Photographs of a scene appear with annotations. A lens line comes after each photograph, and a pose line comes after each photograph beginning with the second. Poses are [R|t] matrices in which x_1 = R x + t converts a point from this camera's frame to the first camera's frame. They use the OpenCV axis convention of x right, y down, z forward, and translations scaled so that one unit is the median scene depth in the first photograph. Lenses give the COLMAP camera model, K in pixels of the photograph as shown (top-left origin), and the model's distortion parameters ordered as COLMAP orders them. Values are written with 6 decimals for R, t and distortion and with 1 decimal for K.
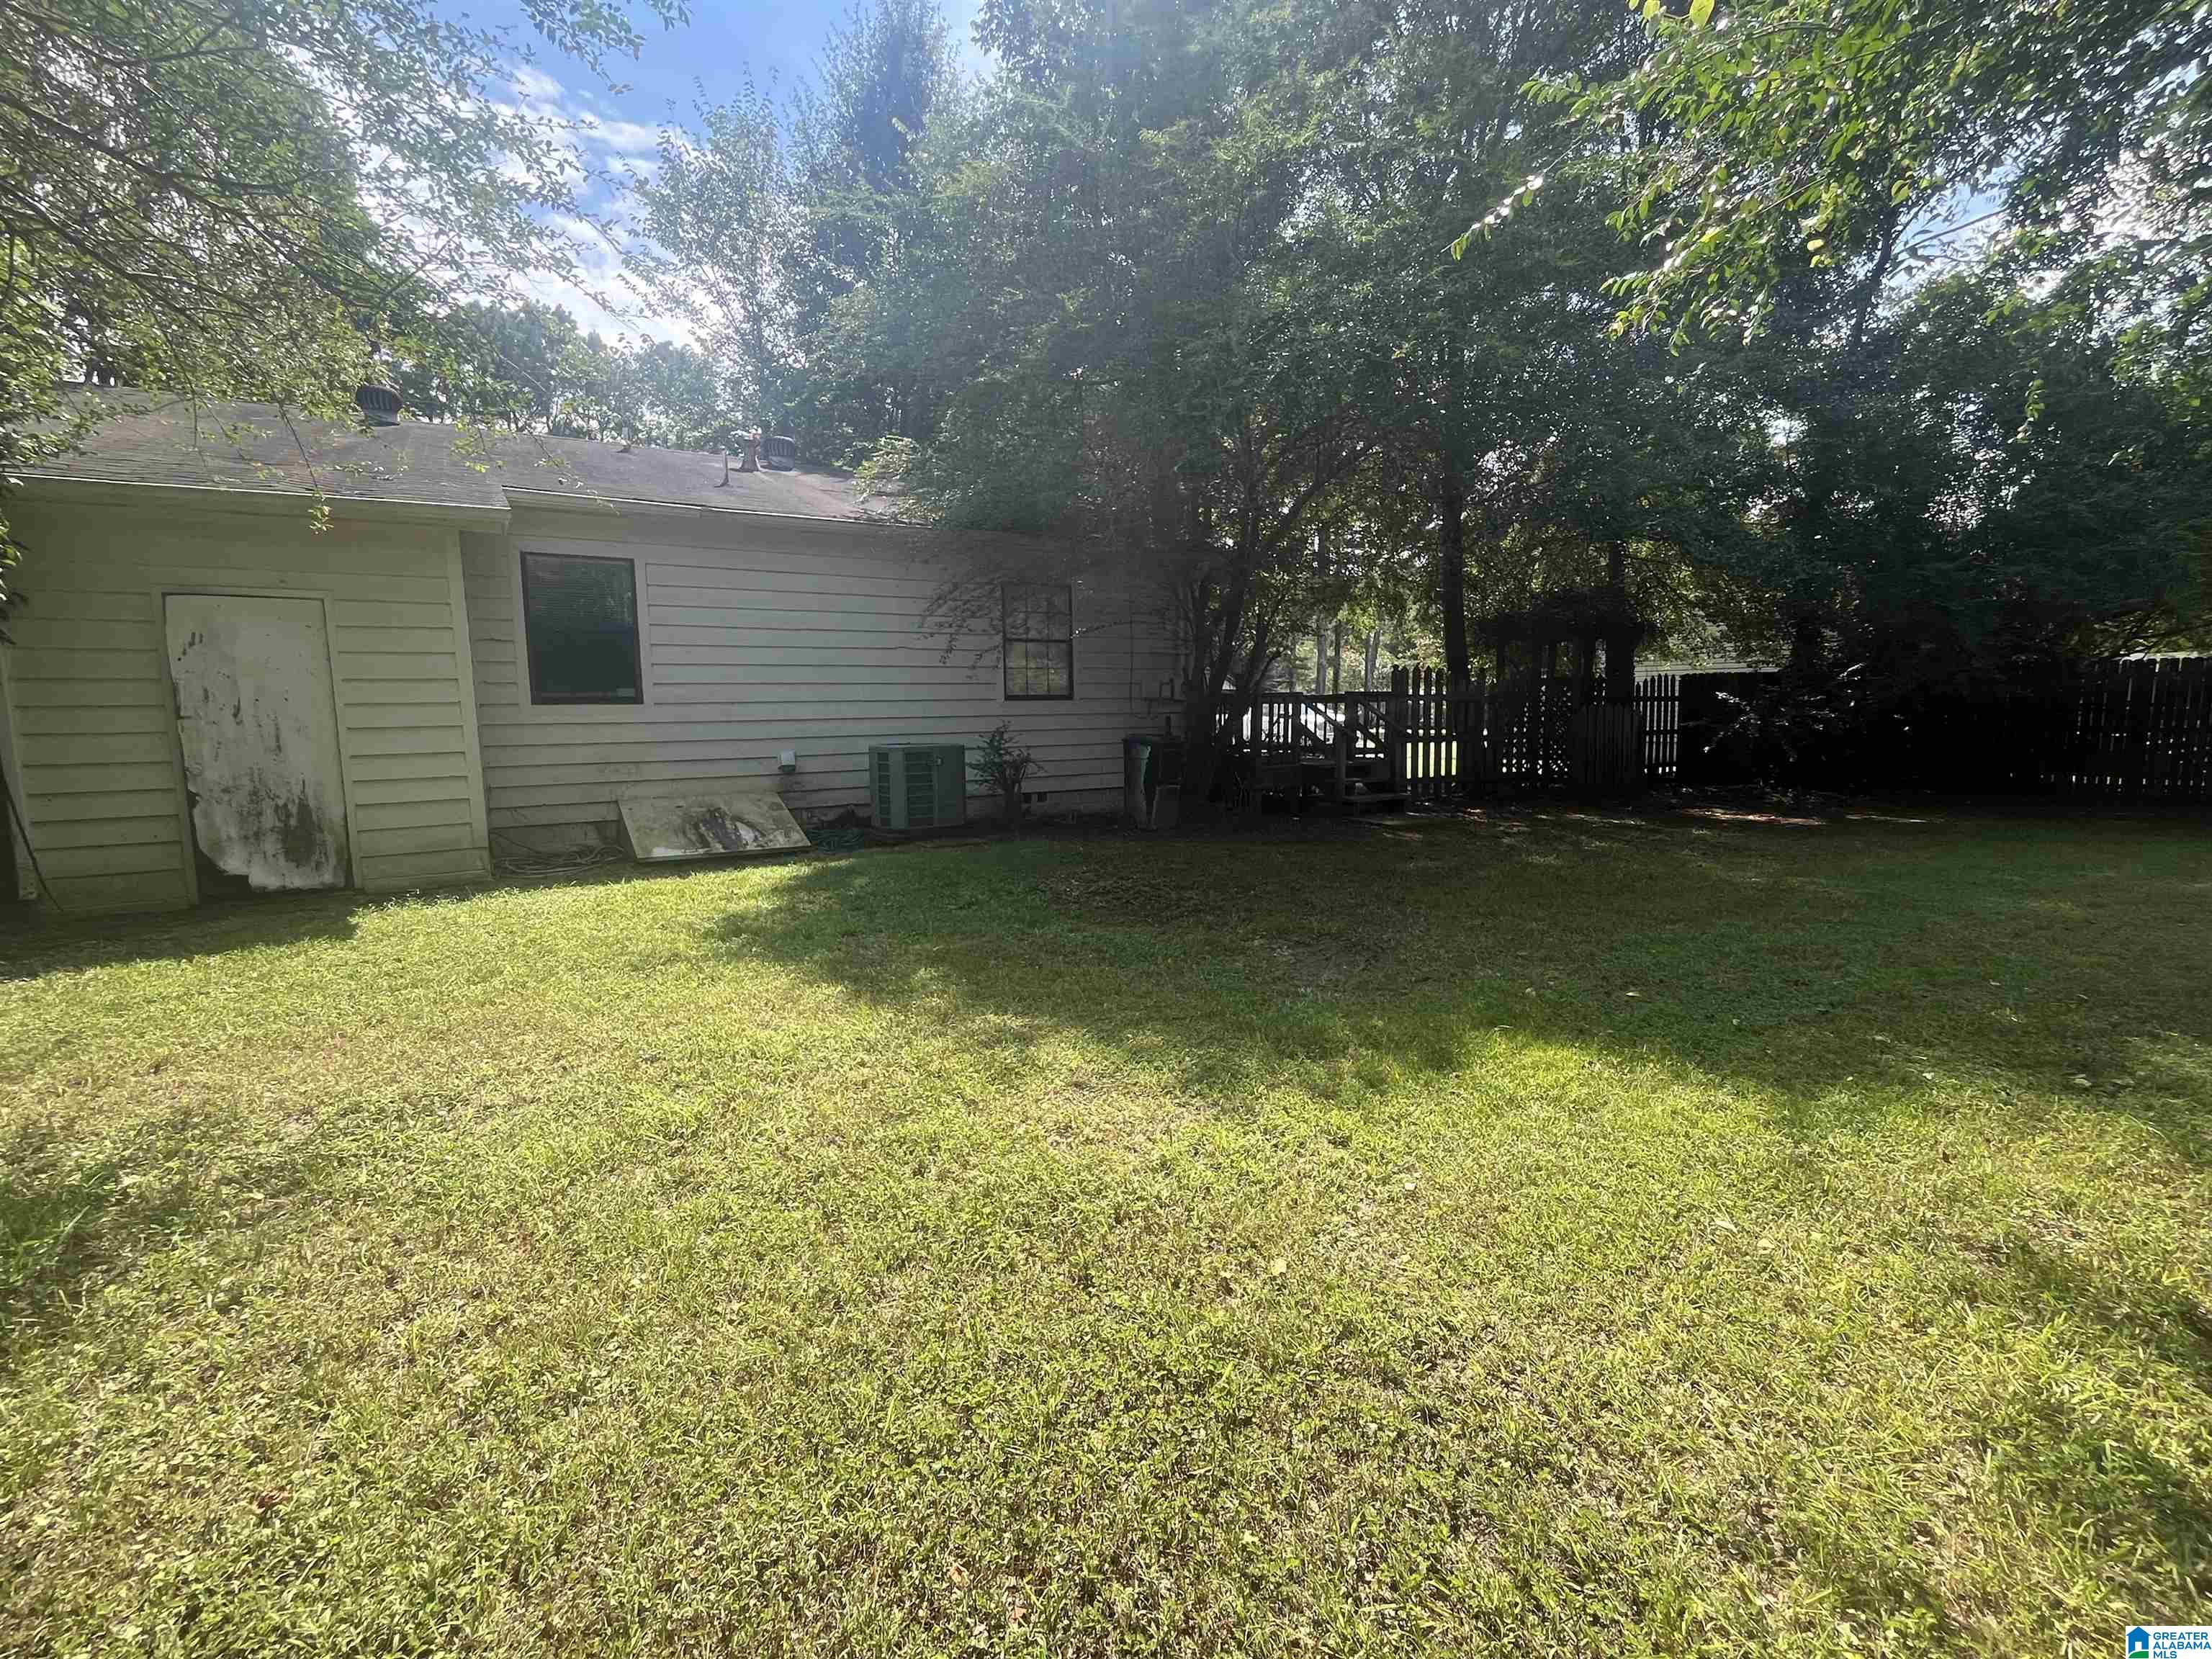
lens RADIAL K [[976.5, 0, 1101.2], [0, 976.5, 832.7], [0, 0, 1]] dist [-0.015075, -0.000324]
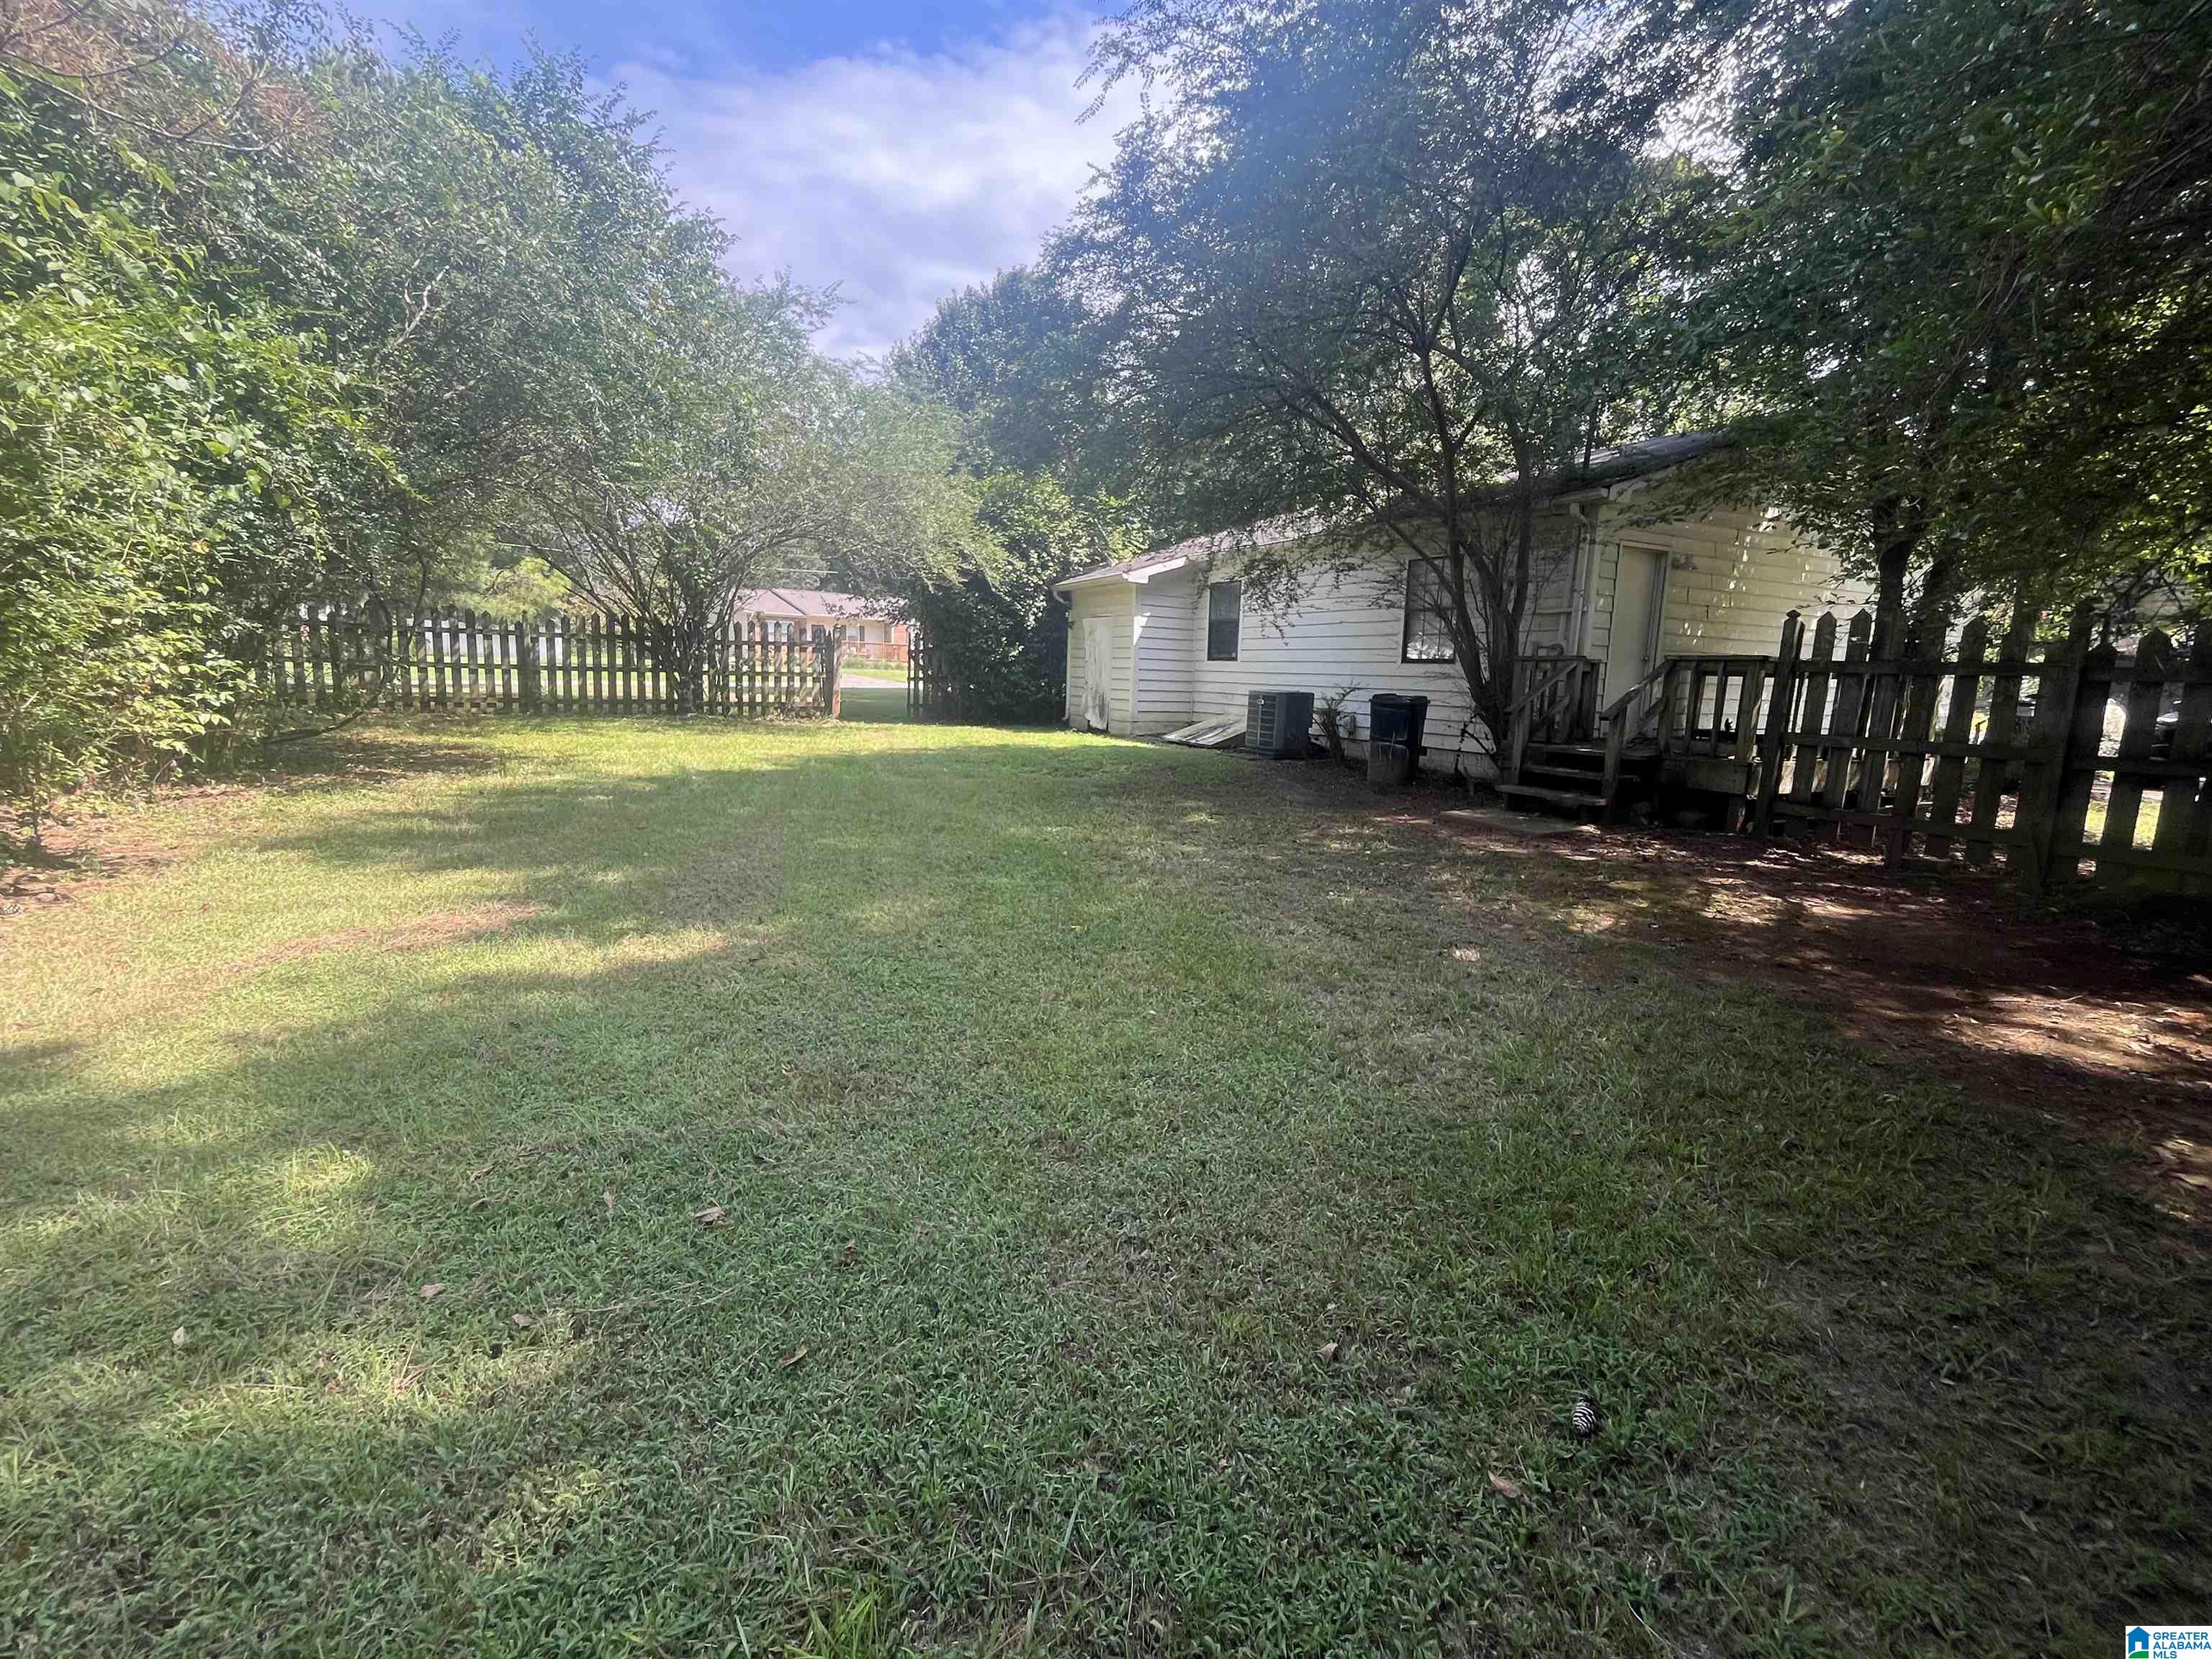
lens RADIAL K [[976.5, 0, 1108.4], [0, 976.5, 832.6], [0, 0, 1]] dist [-0.015075, -0.000324]
pose [[-0.081729, 0.176786, -0.980850, 1.365429], [-0.148172, 0.971050, 0.187366, -0.127147], [0.985579, 0.160648, -0.053169, 0.913304]]
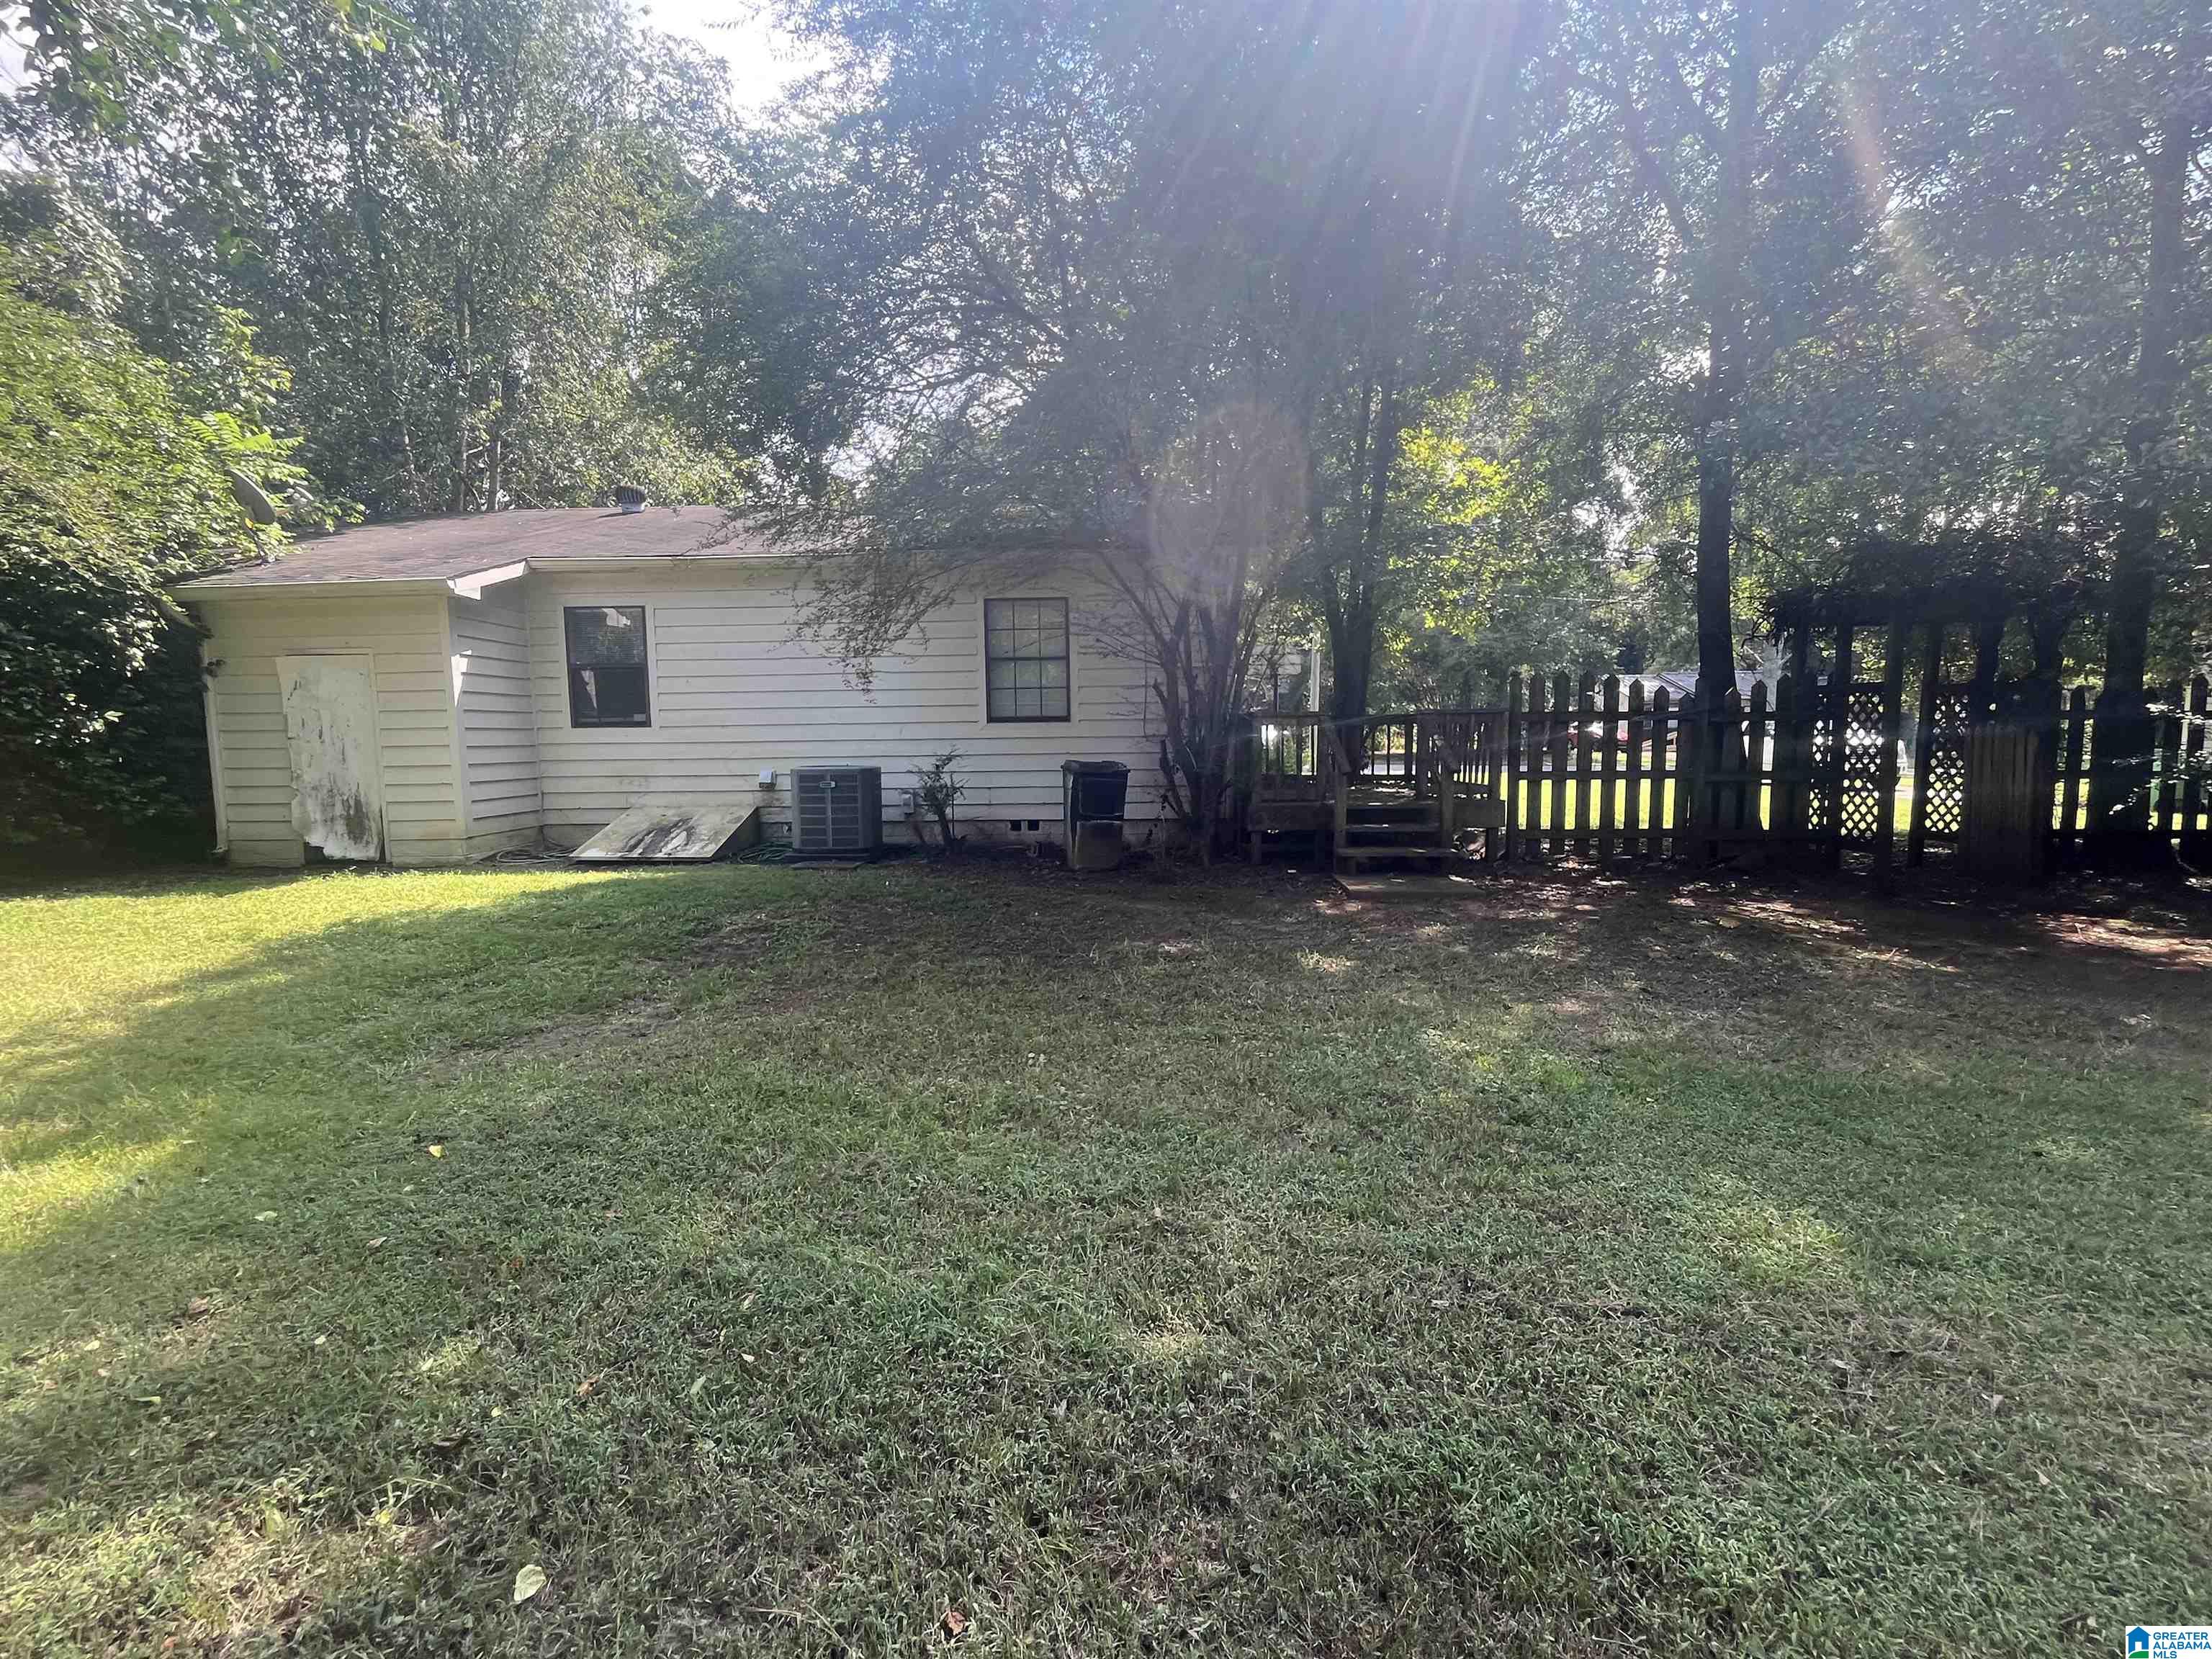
lens RADIAL K [[976.5, 0, 1109.2], [0, 976.5, 826.7], [0, 0, 1]] dist [-0.015075, -0.000324]
pose [[0.821466, 0.061328, -0.566950, 0.670731], [-0.070581, 0.997490, 0.005635, -0.057421], [0.565873, 0.035387, 0.823733, 0.343369]]
